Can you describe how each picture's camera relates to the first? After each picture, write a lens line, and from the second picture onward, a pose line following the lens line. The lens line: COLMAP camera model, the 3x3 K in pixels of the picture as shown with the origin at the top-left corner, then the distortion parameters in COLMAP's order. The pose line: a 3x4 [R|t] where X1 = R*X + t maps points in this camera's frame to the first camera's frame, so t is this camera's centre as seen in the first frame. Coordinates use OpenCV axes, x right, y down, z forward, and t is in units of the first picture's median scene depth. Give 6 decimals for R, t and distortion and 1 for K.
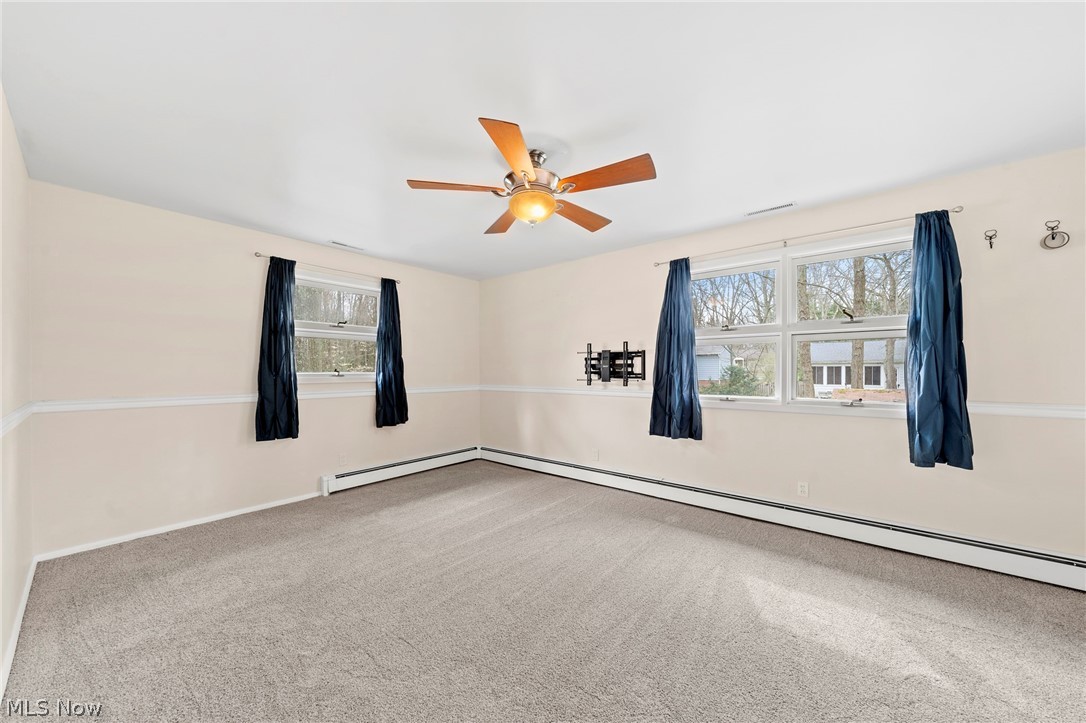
lens RADIAL K [[380.1, 0, 543.0], [0, 380.1, 361.5], [0, 0, 1]] dist [-0.005876, 0.000143]
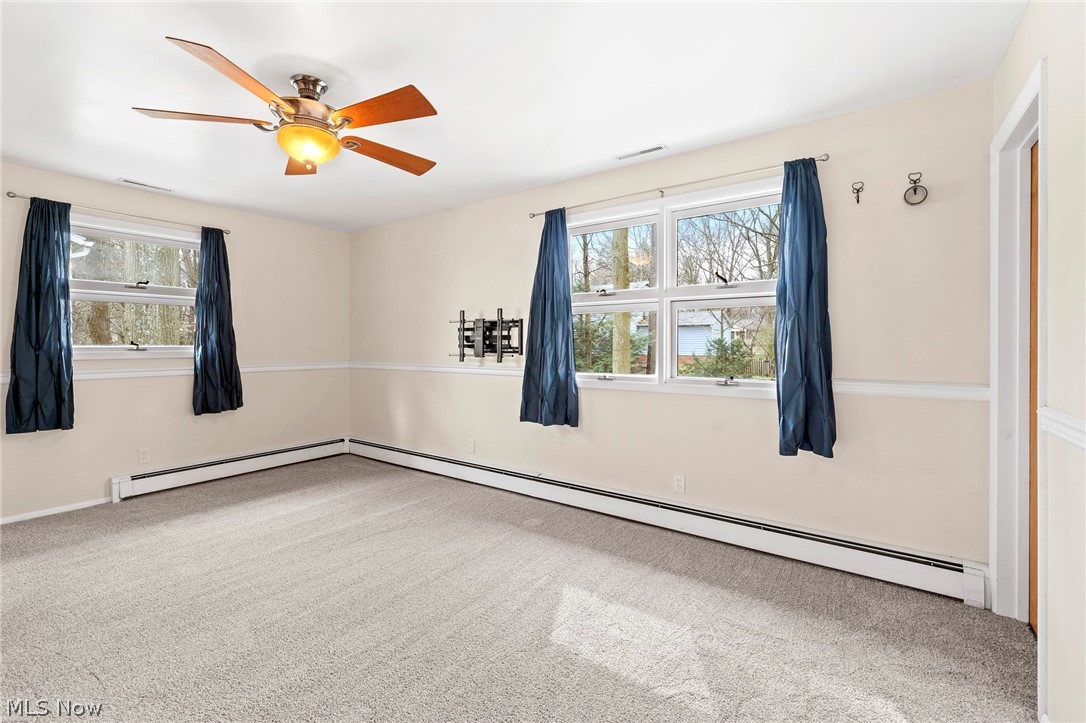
lens RADIAL K [[472.4, 0, 527.4], [0, 472.4, 332.7], [0, 0, 1]] dist [0.000604, 0.000118]
pose [[0.998437, 0.002076, 0.055851, 0.248686], [-0.002080, 0.999998, 0.000012, -0.000065], [-0.055851, -0.000128, 0.998439, -0.031389]]
